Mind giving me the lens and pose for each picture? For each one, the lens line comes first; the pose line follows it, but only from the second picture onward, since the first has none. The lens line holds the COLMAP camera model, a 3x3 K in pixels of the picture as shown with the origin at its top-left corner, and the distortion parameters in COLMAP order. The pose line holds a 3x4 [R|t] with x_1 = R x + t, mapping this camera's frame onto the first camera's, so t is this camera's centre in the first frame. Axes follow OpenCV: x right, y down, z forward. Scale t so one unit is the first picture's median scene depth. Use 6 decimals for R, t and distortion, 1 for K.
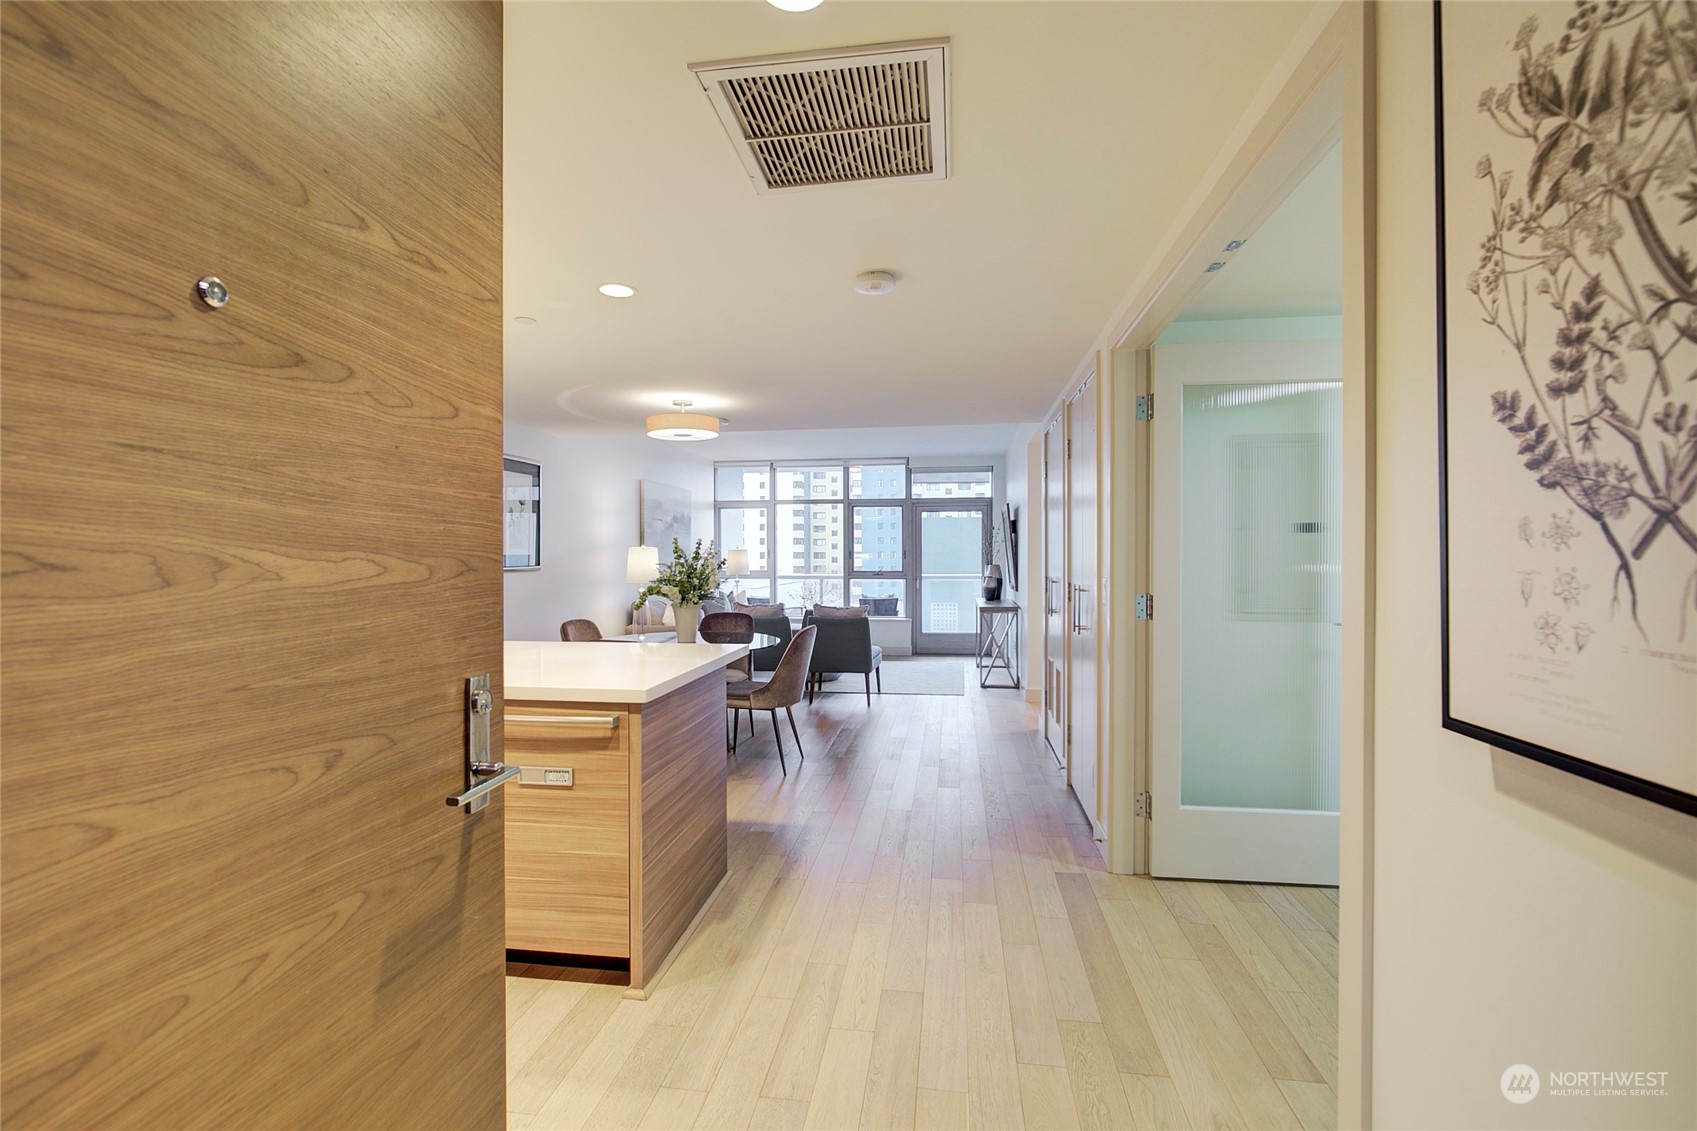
lens RADIAL K [[736.5, 0, 842.8], [0, 736.5, 555.8], [0, 0, 1]] dist [-0.017093, 0.000495]
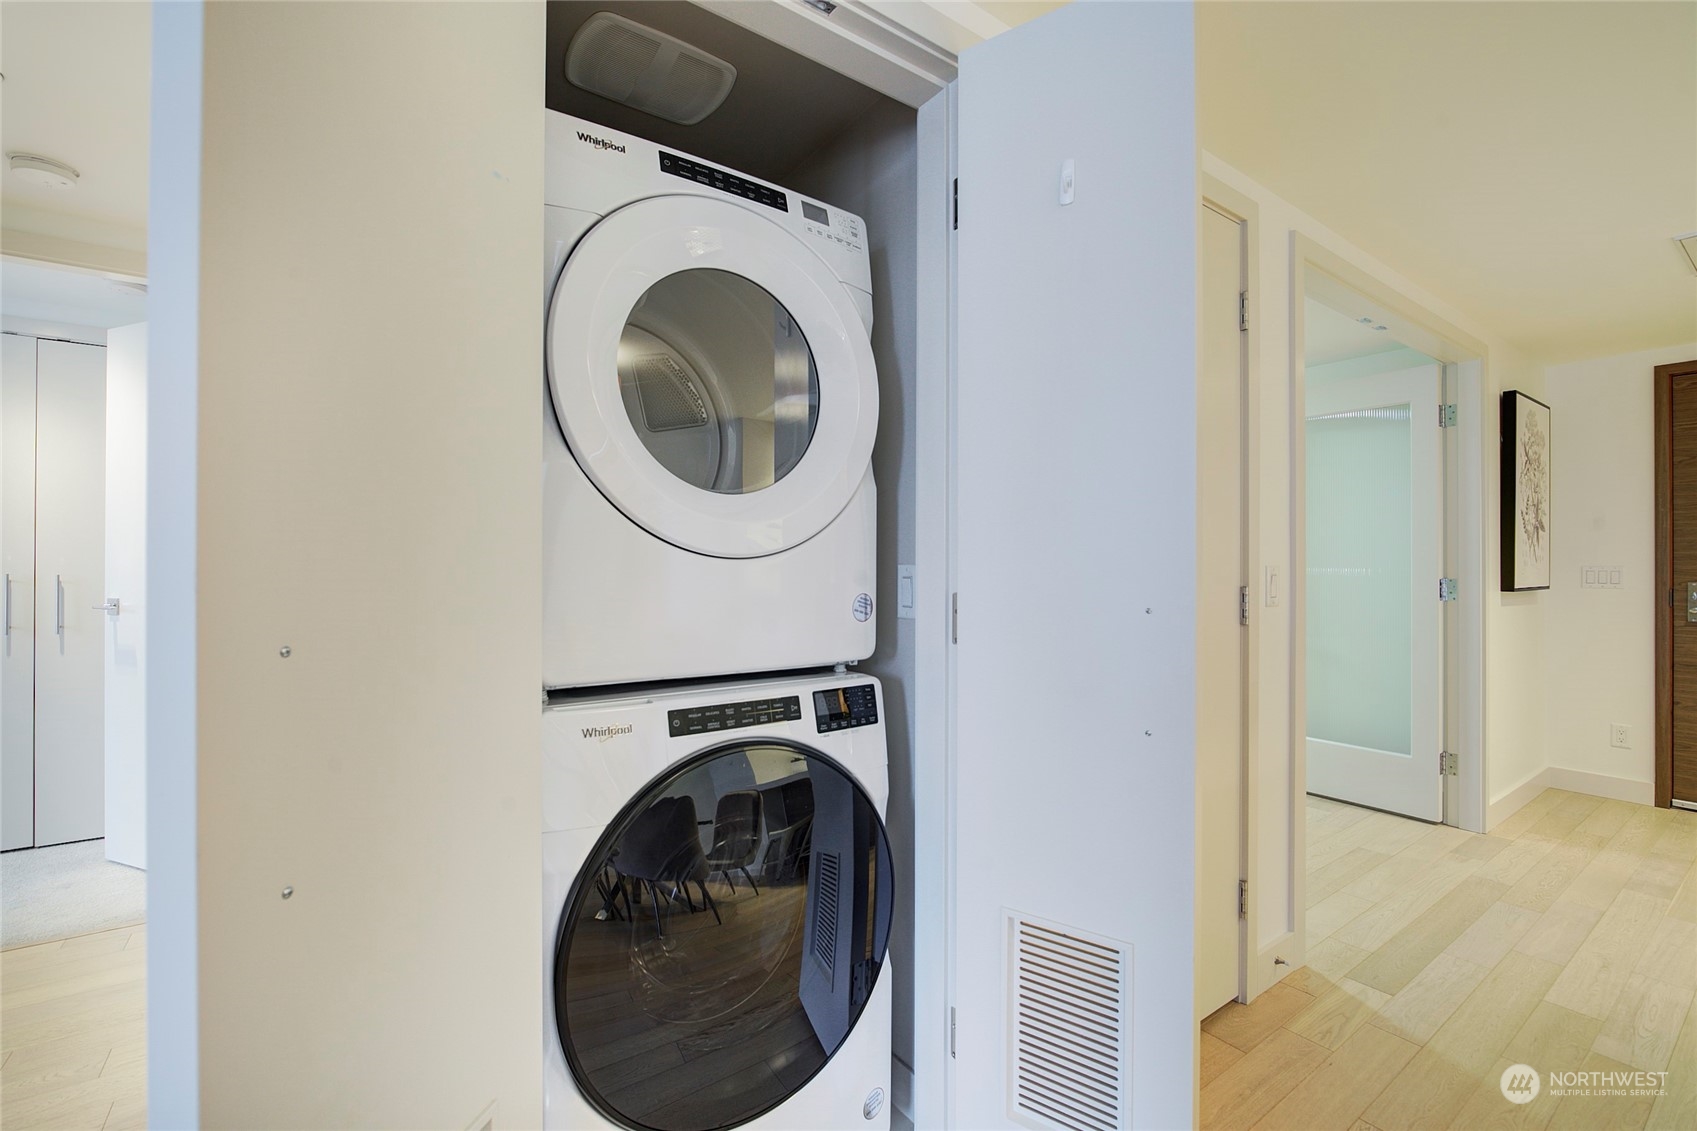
lens RADIAL K [[736.1, 0, 848.6], [0, 736.1, 560.1], [0, 0, 1]] dist [-0.012813, 0.001006]
pose [[-0.696541, 0.004627, 0.717502, 0.102657], [-0.001698, 0.999966, -0.008096, 0.021795], [-0.717515, -0.006857, -0.696510, 1.220198]]
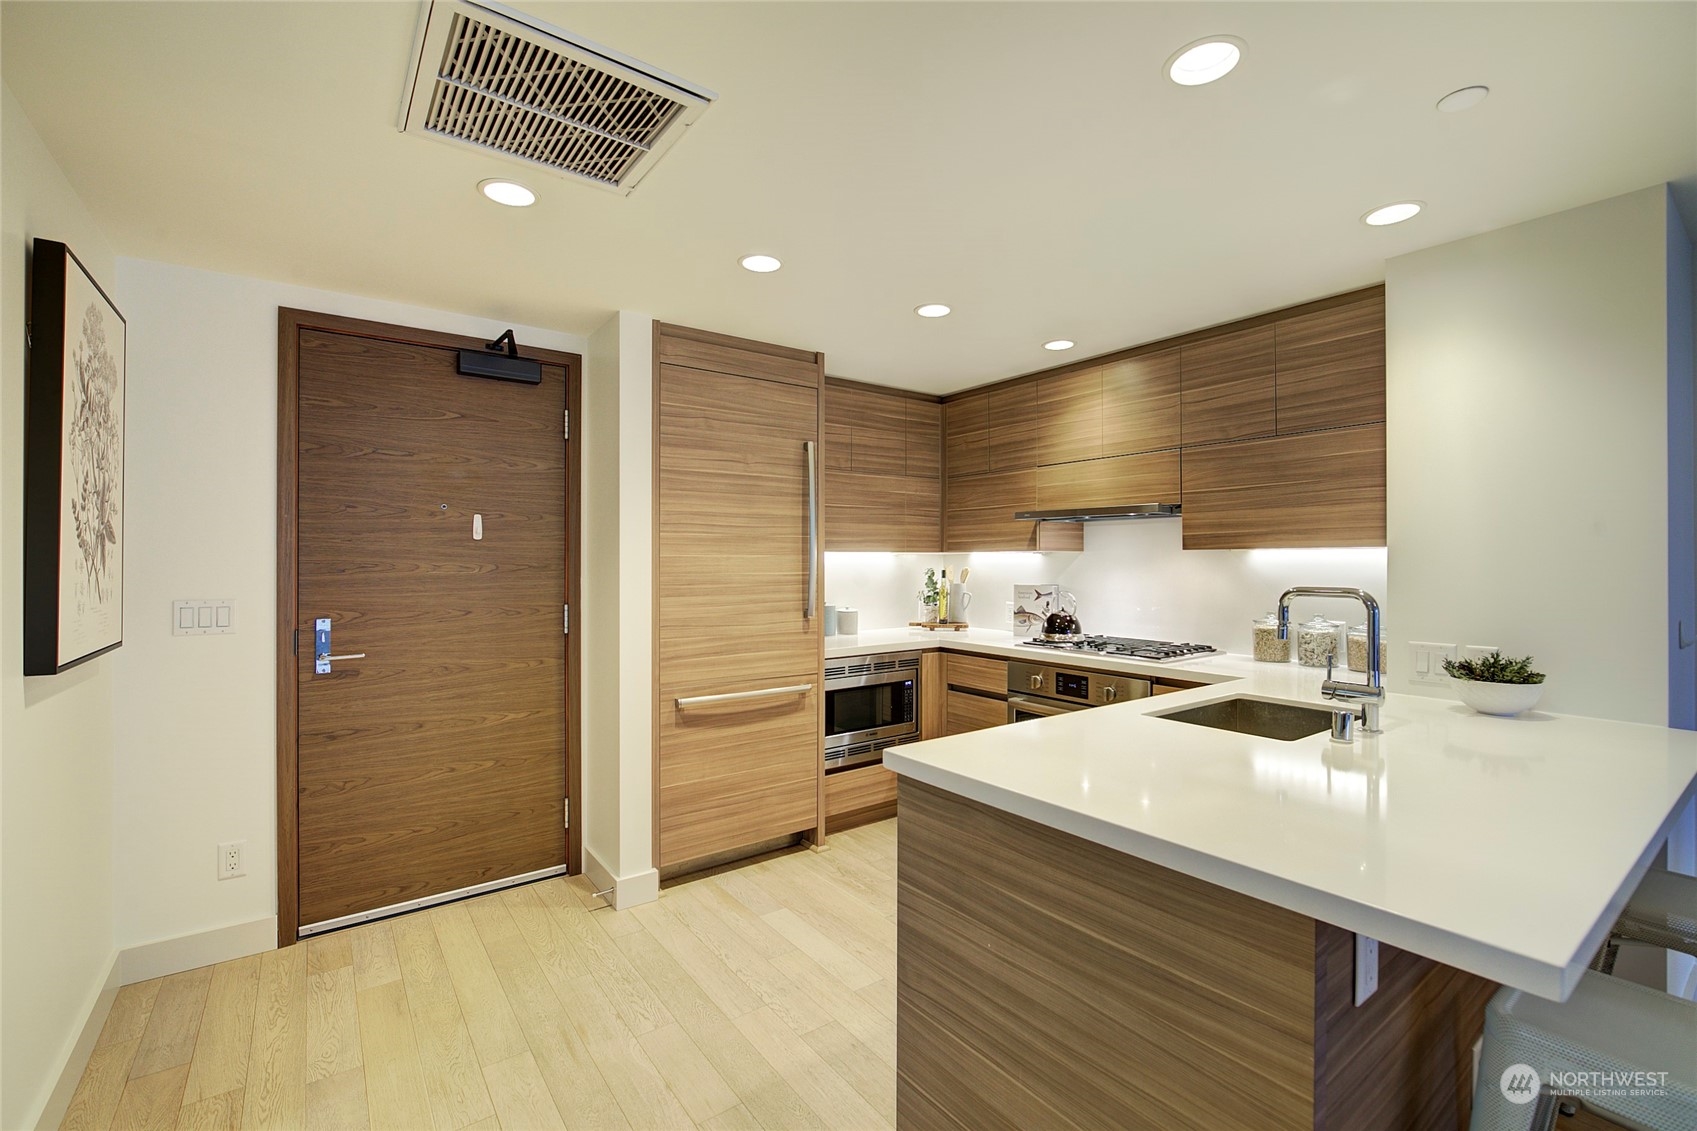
lens RADIAL K [[736.1, 0, 848.6], [0, 736.1, 560.1], [0, 0, 1]] dist [-0.012813, 0.001006]
pose [[-0.706997, 0.001862, -0.707214, 0.142188], [0.002639, 0.999997, -0.000006, -0.007102], [0.707212, -0.001870, -0.706999, 0.714925]]
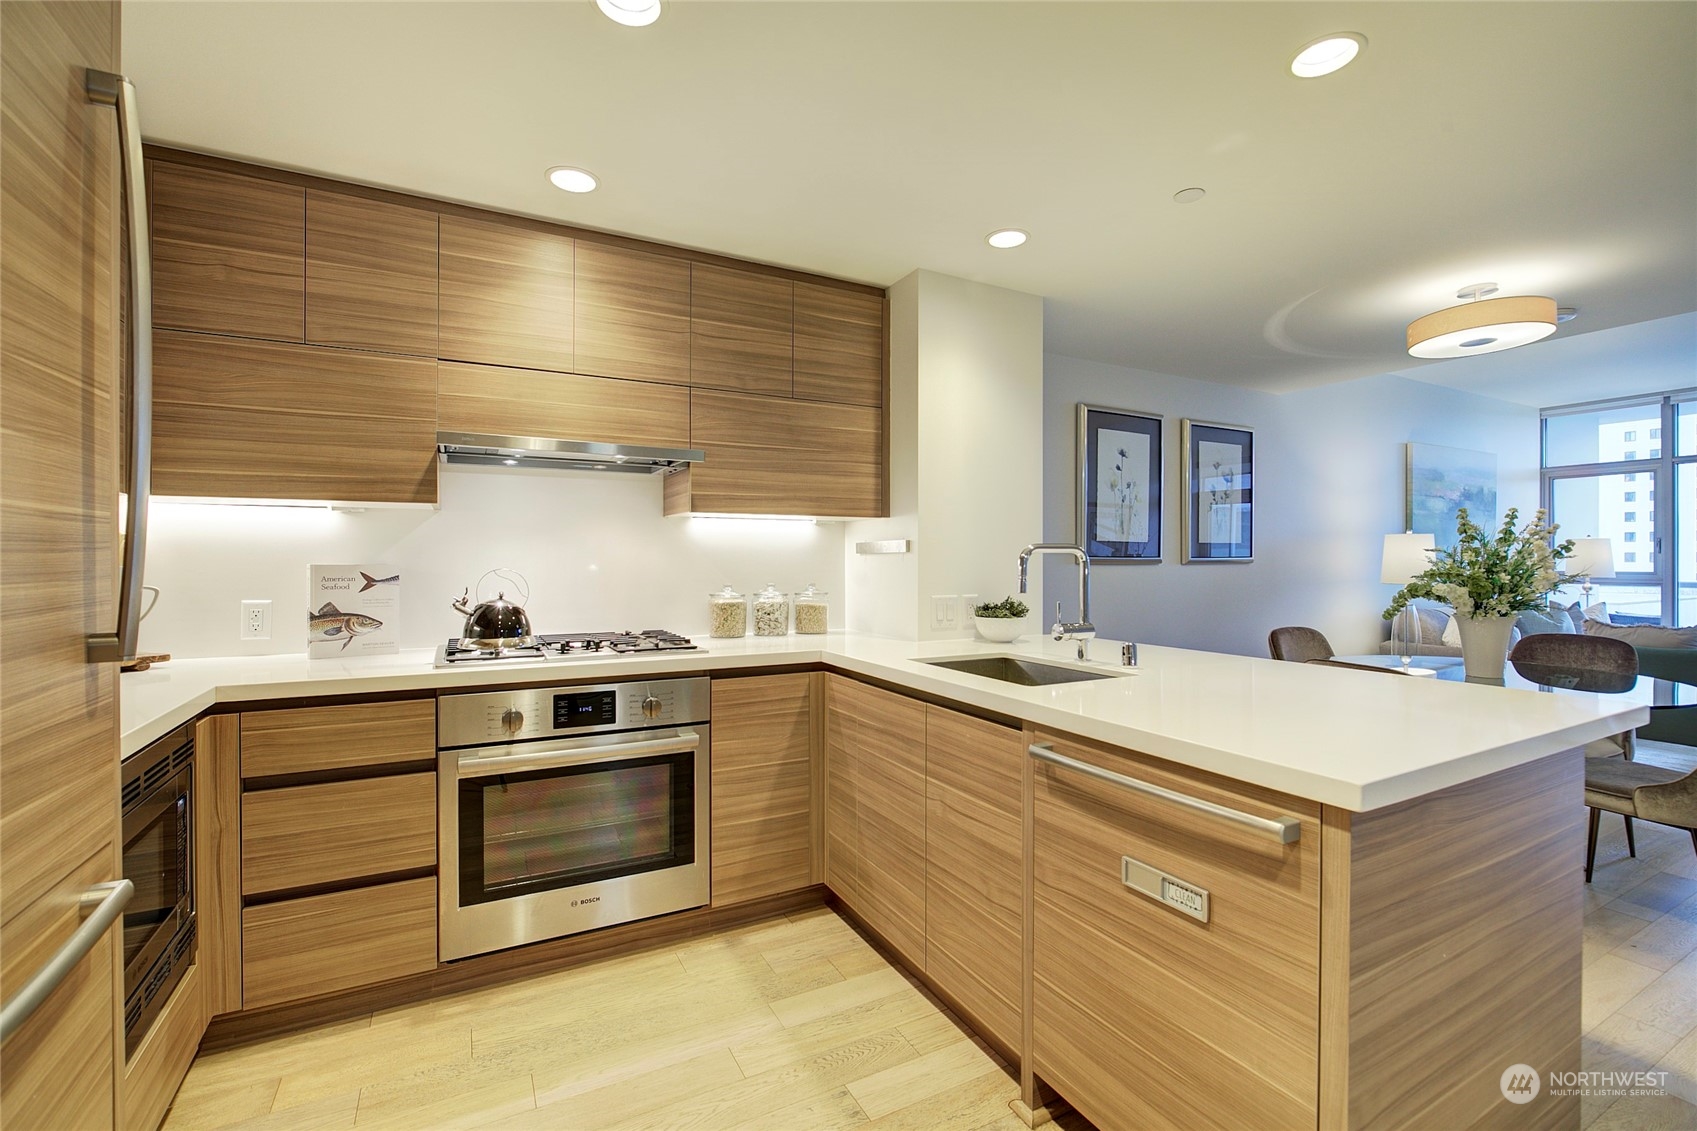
lens RADIAL K [[736.1, 0, 848.6], [0, 736.1, 560.1], [0, 0, 1]] dist [-0.012813, 0.001006]
pose [[0.597586, 0.004033, -0.801795, -0.042215], [-0.001594, 0.999991, 0.003842, 0.018297], [0.801803, -0.001018, 0.597587, 0.212866]]
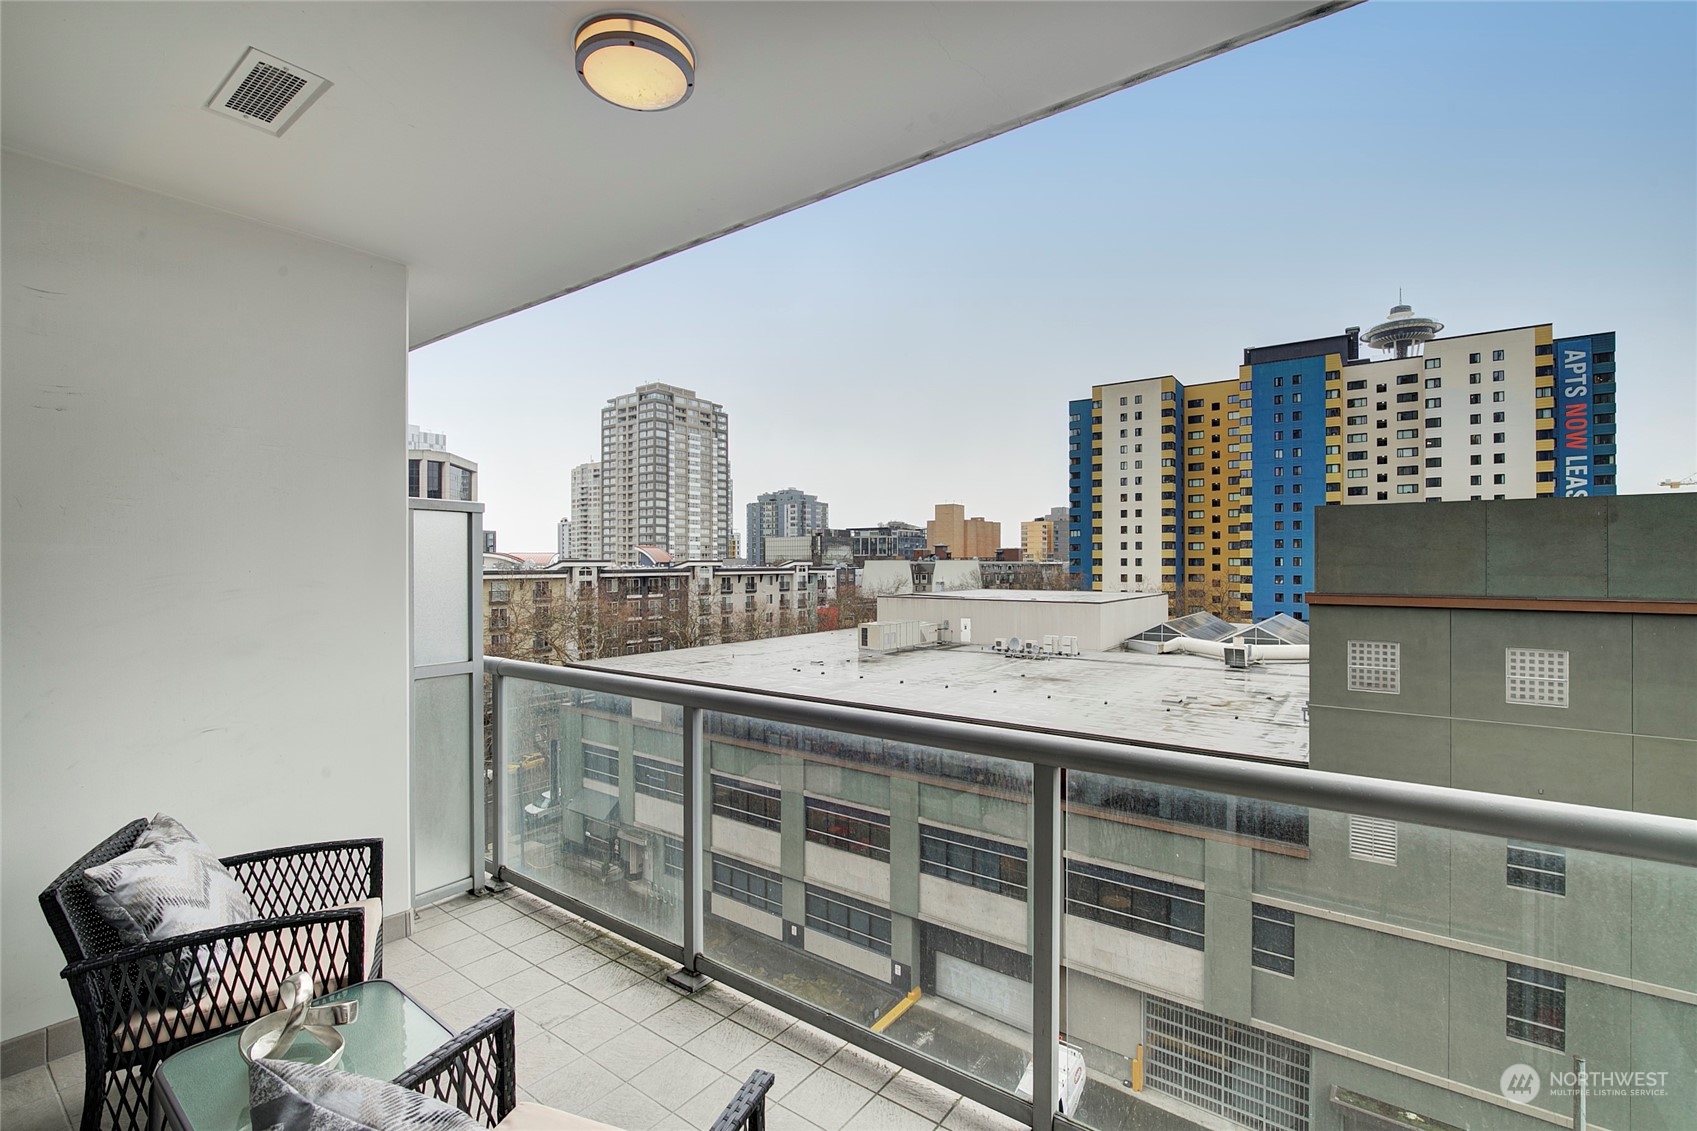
lens RADIAL K [[748.0, 0, 847.2], [0, 748.0, 562.5], [0, 0, 1]] dist [-0.011520, 0.000774]
pose [[0.886576, 0.001019, -0.462581, 0.316908], [-0.000411, 0.999999, 0.001414, -0.034353], [0.462582, -0.001063, 0.886576, 2.173071]]
